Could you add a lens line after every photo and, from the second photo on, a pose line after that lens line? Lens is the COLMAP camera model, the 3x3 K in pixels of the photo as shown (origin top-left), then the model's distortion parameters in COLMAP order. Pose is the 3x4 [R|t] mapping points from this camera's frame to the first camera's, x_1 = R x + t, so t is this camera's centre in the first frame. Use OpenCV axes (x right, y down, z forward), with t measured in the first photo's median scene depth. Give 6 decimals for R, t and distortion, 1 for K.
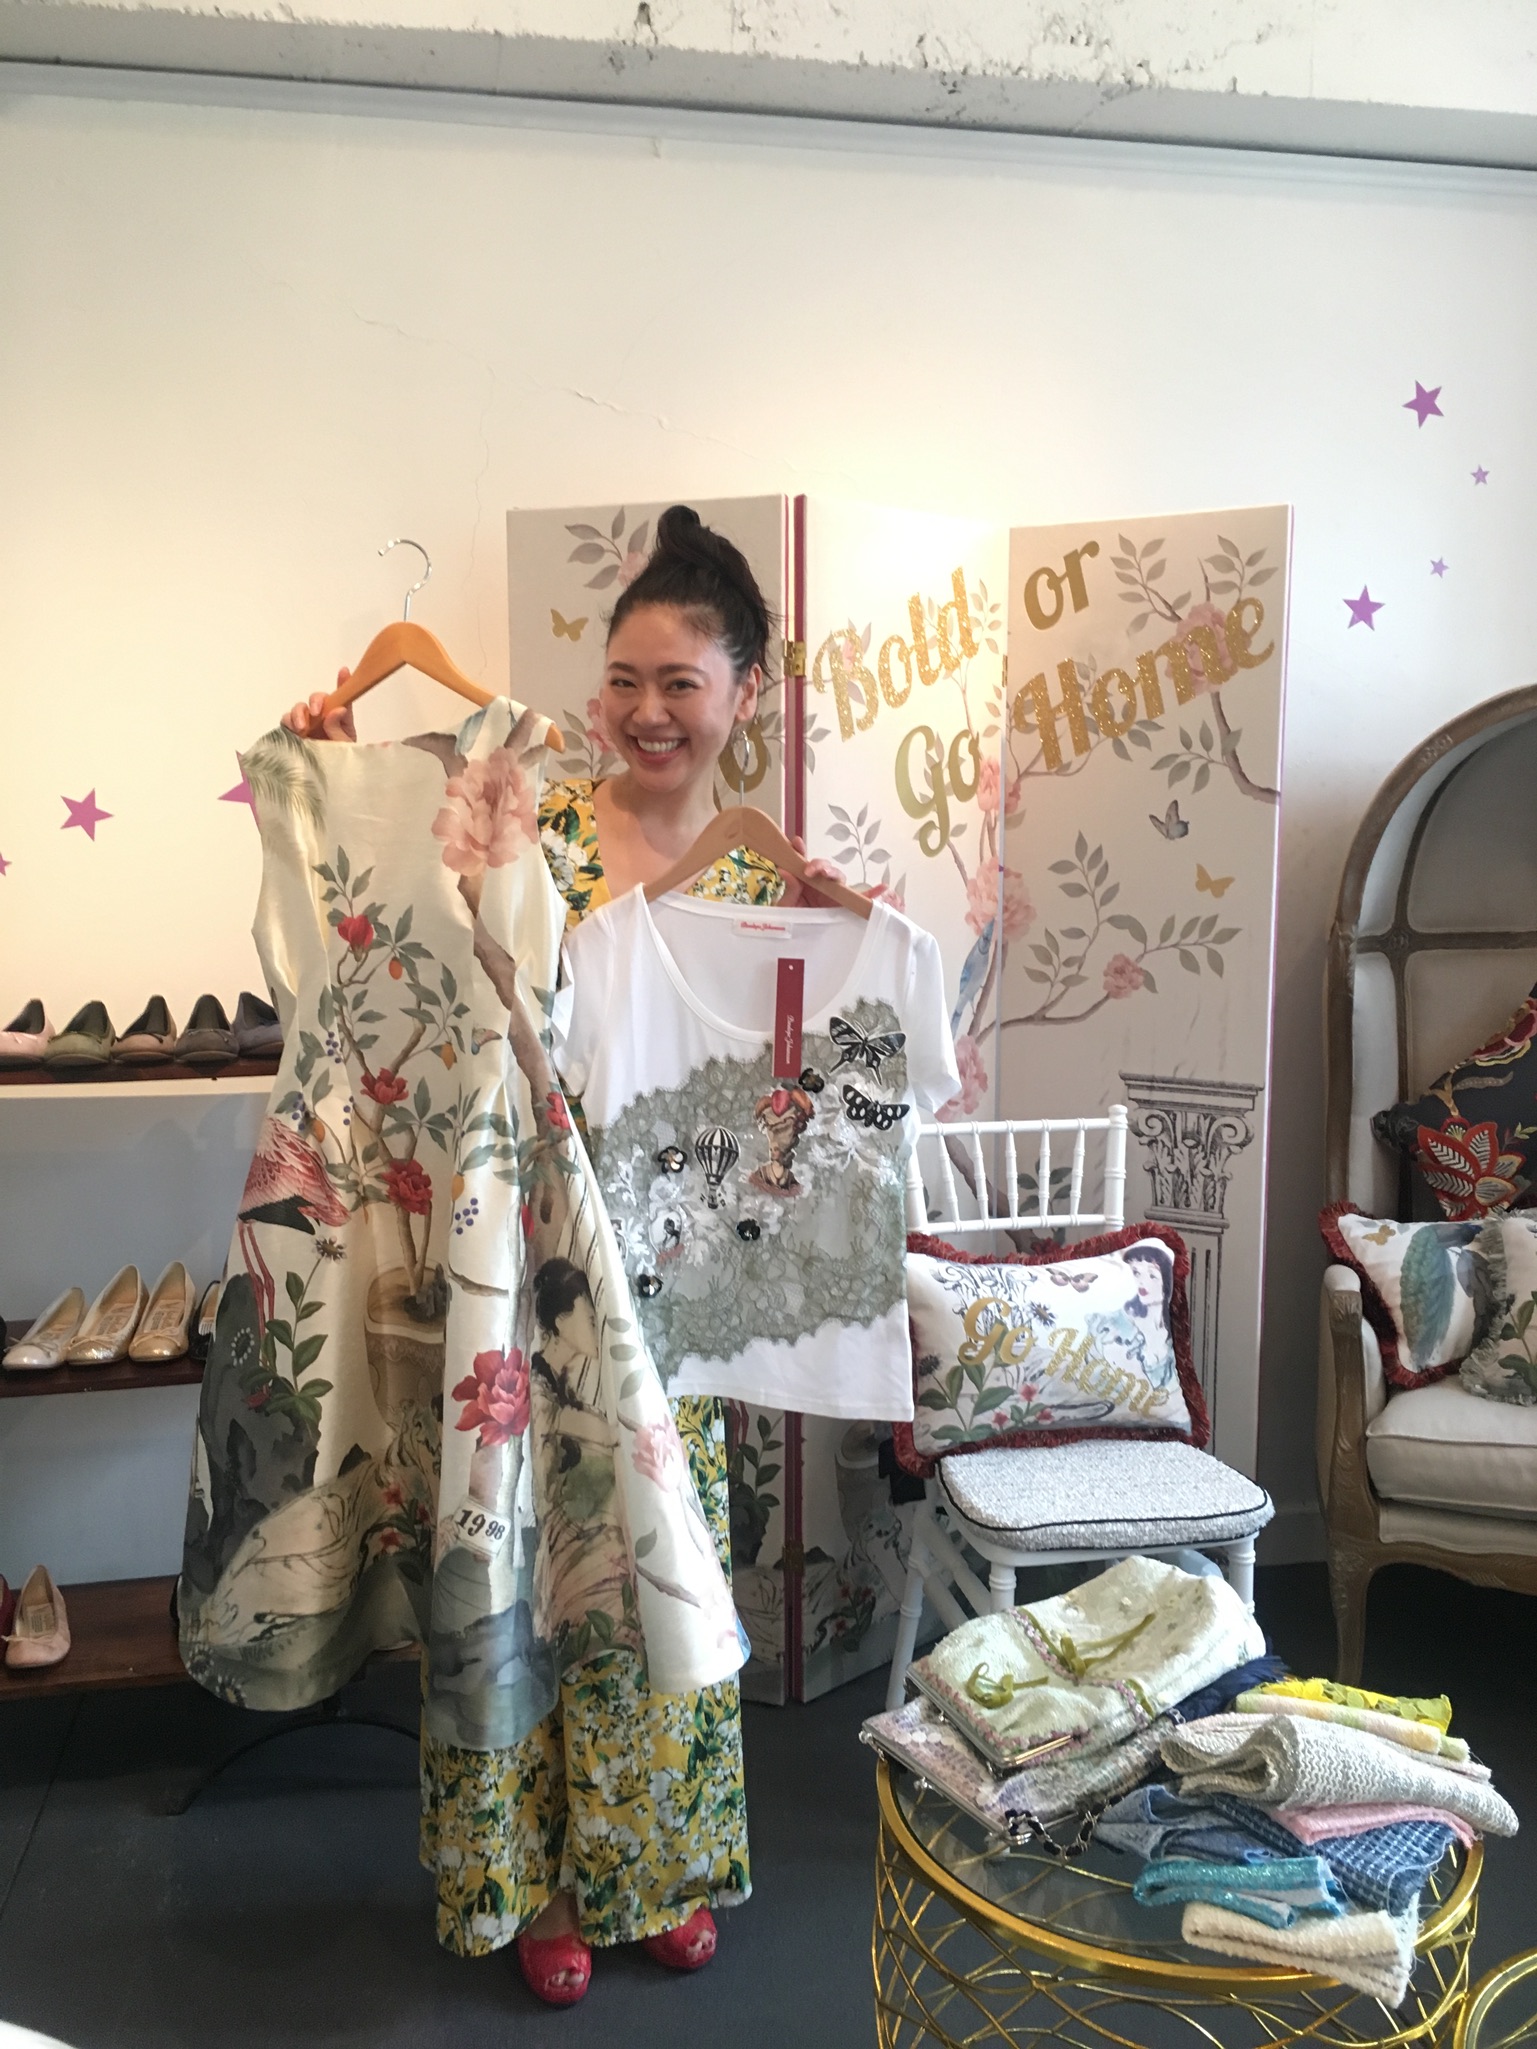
lens RADIAL K [[1752.2, 0, 784.8], [0, 1752.2, 1022.8], [0, 0, 1]] dist [0.094602, -0.130949]
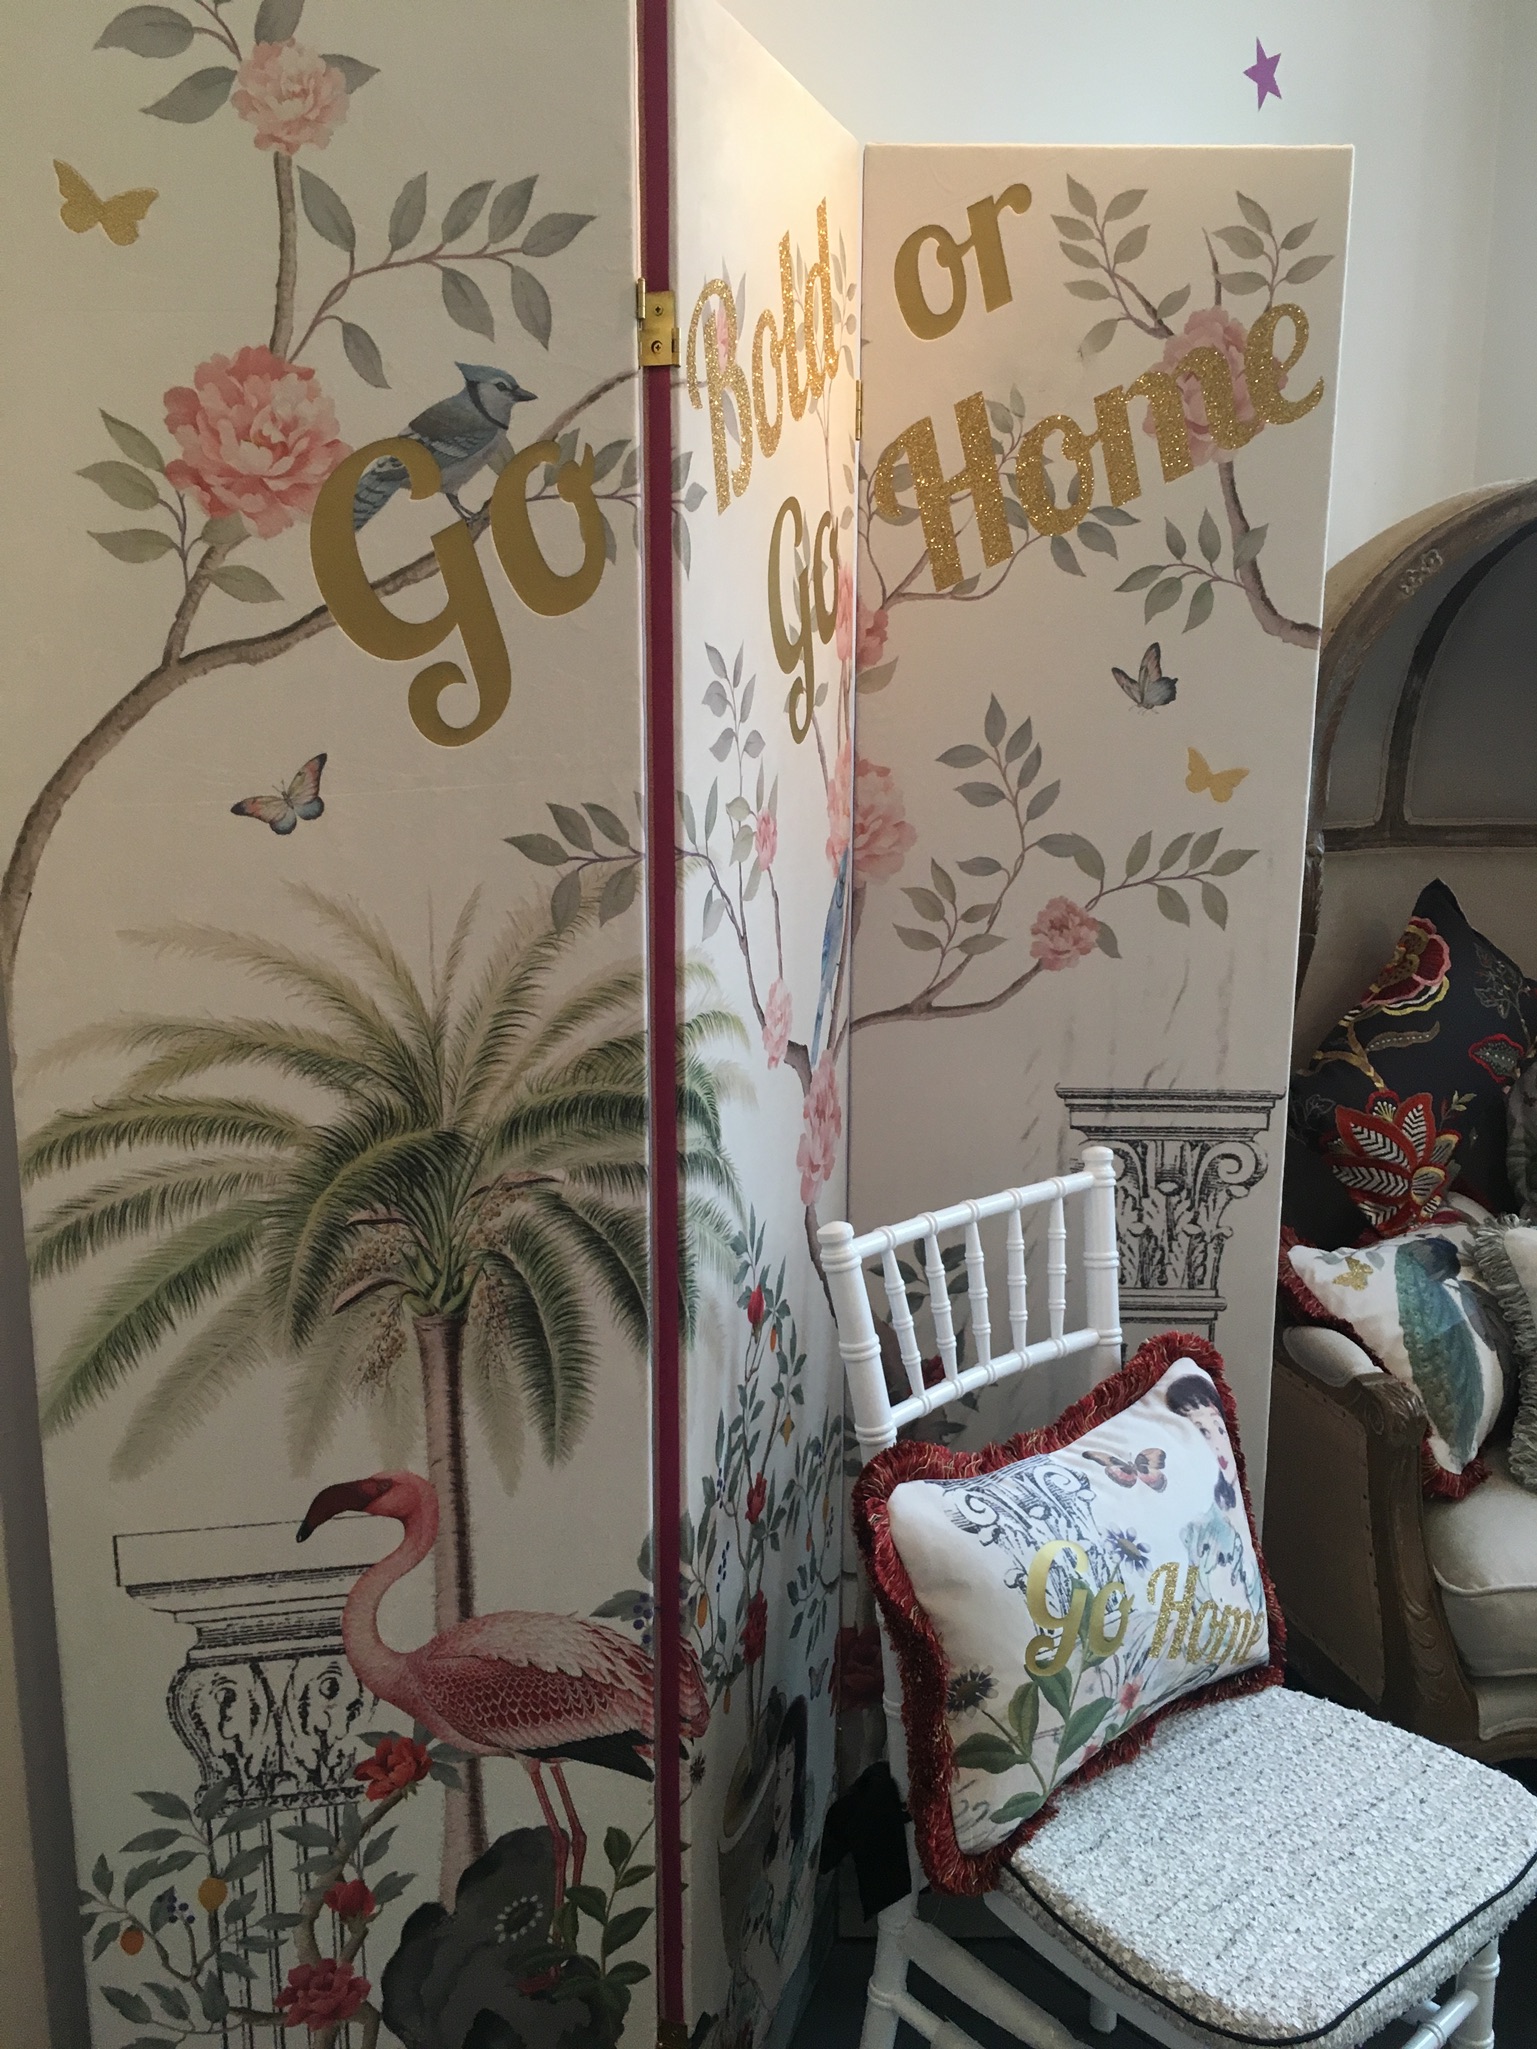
lens RADIAL K [[1752.2, 0, 784.8], [0, 1752.2, 1022.8], [0, 0, 1]] dist [0.094602, -0.130949]
pose [[0.879082, -0.091127, 0.467879, -0.190727], [0.055155, 0.994409, 0.090048, -0.058014], [-0.473468, -0.053354, 0.879193, 0.519189]]
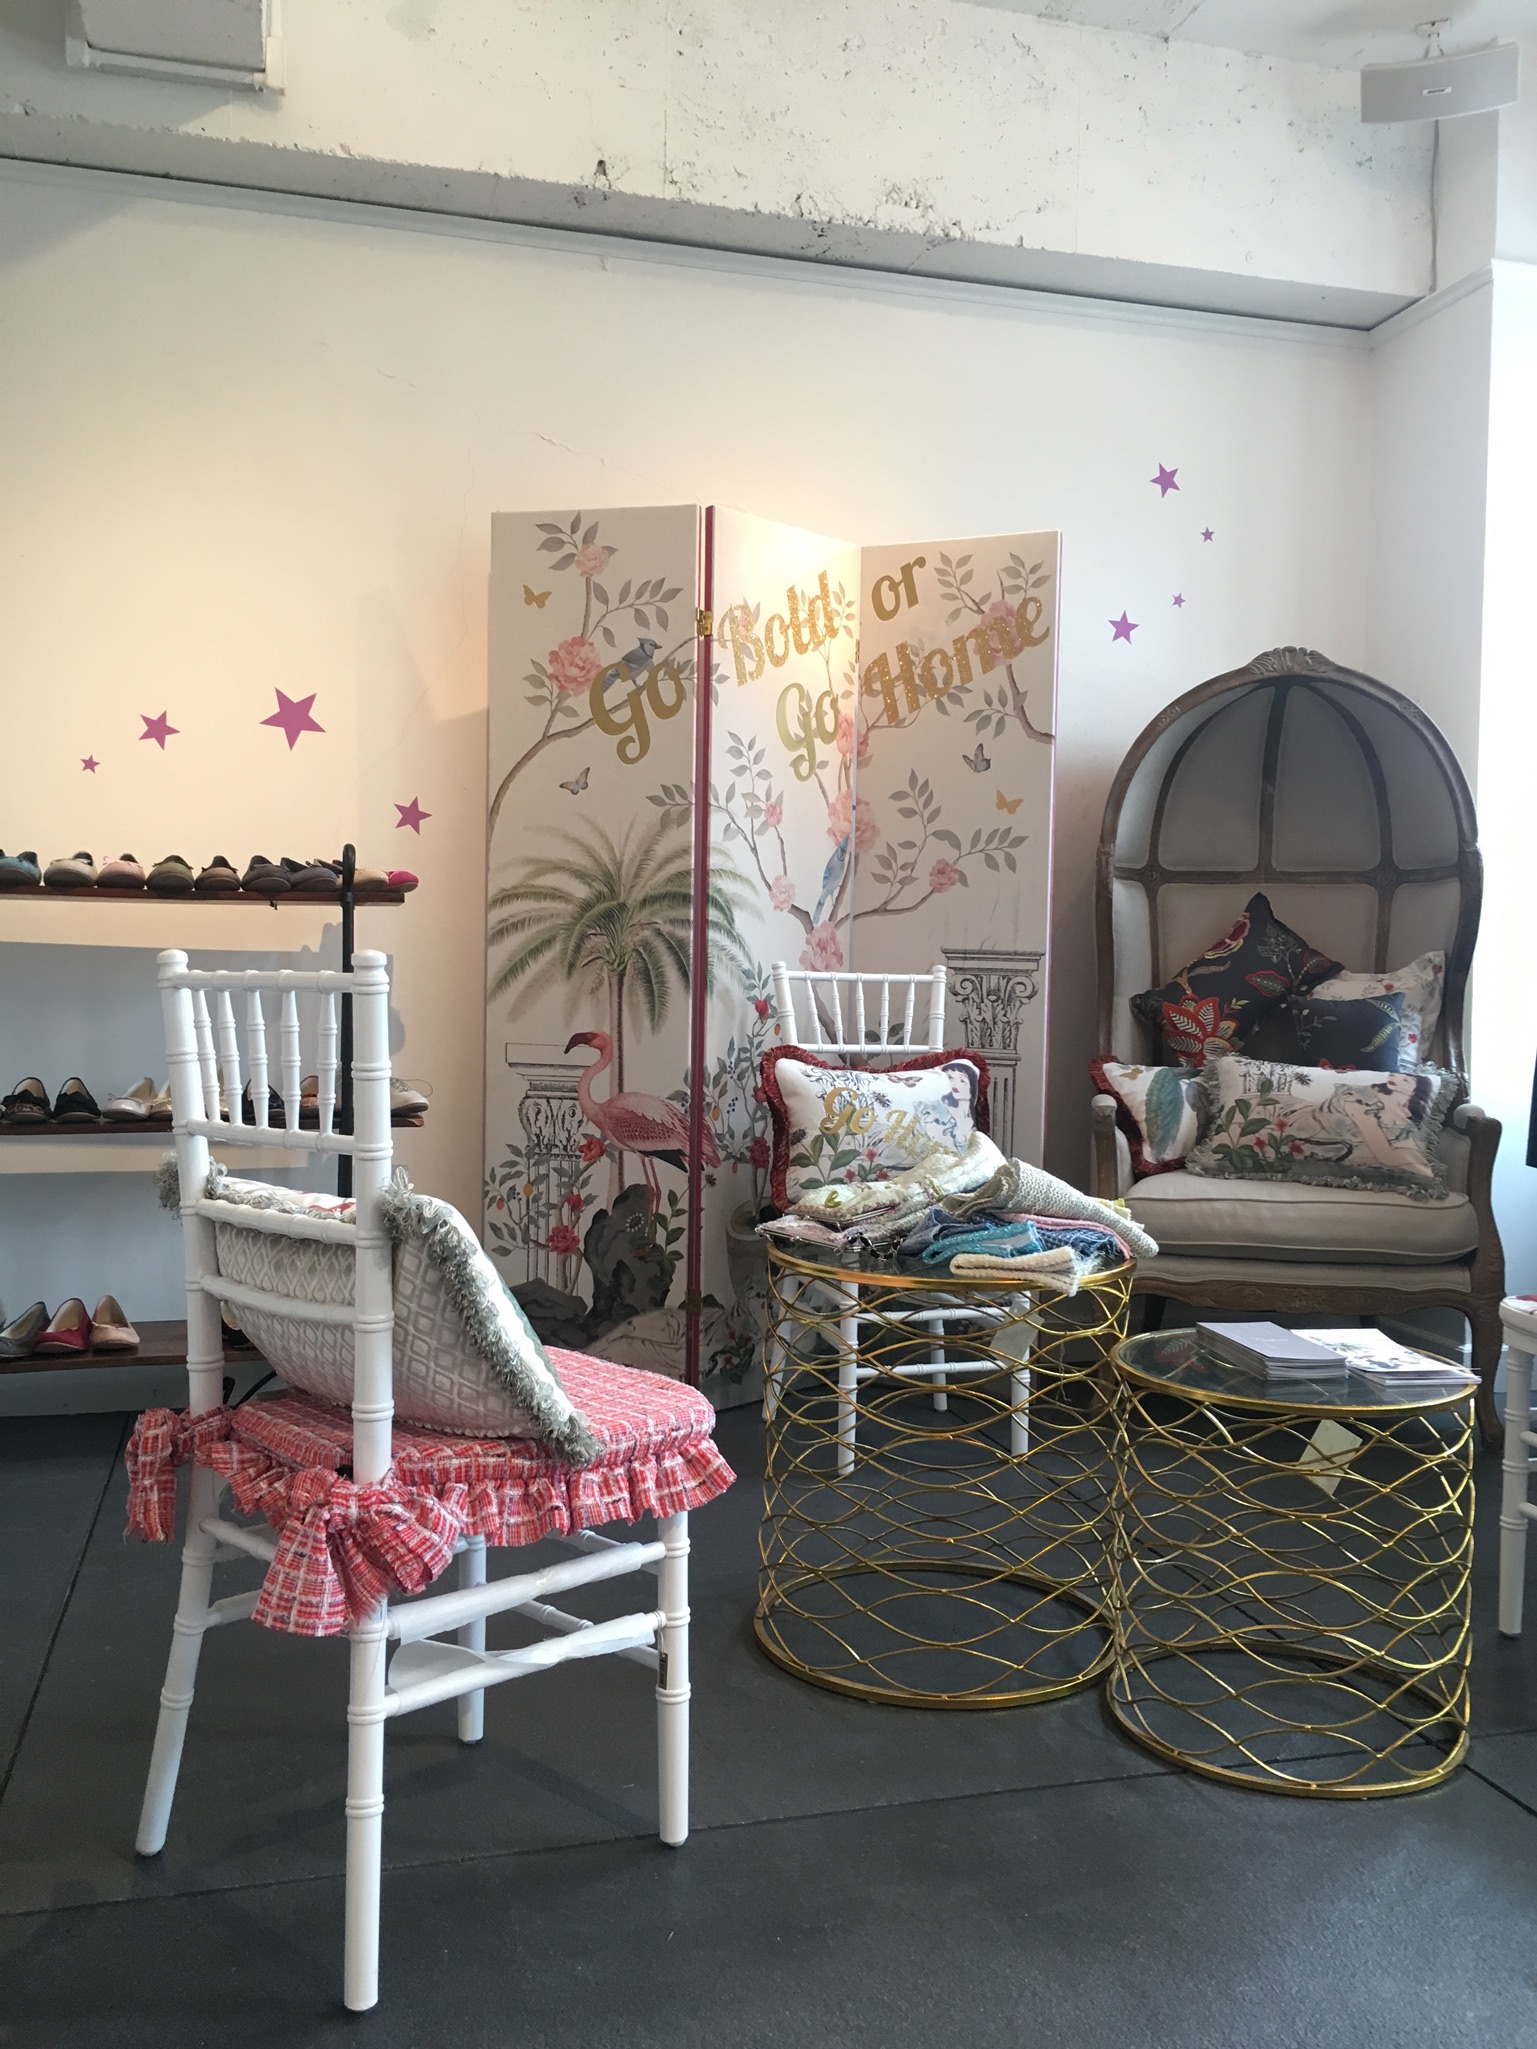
lens RADIAL K [[1752.2, 0, 784.8], [0, 1752.2, 1022.8], [0, 0, 1]] dist [0.094602, -0.130949]
pose [[0.996828, 0.015228, 0.078117, -0.032518], [-0.008561, 0.996345, -0.084988, 0.206763], [-0.079126, 0.084050, 0.993315, -0.321560]]
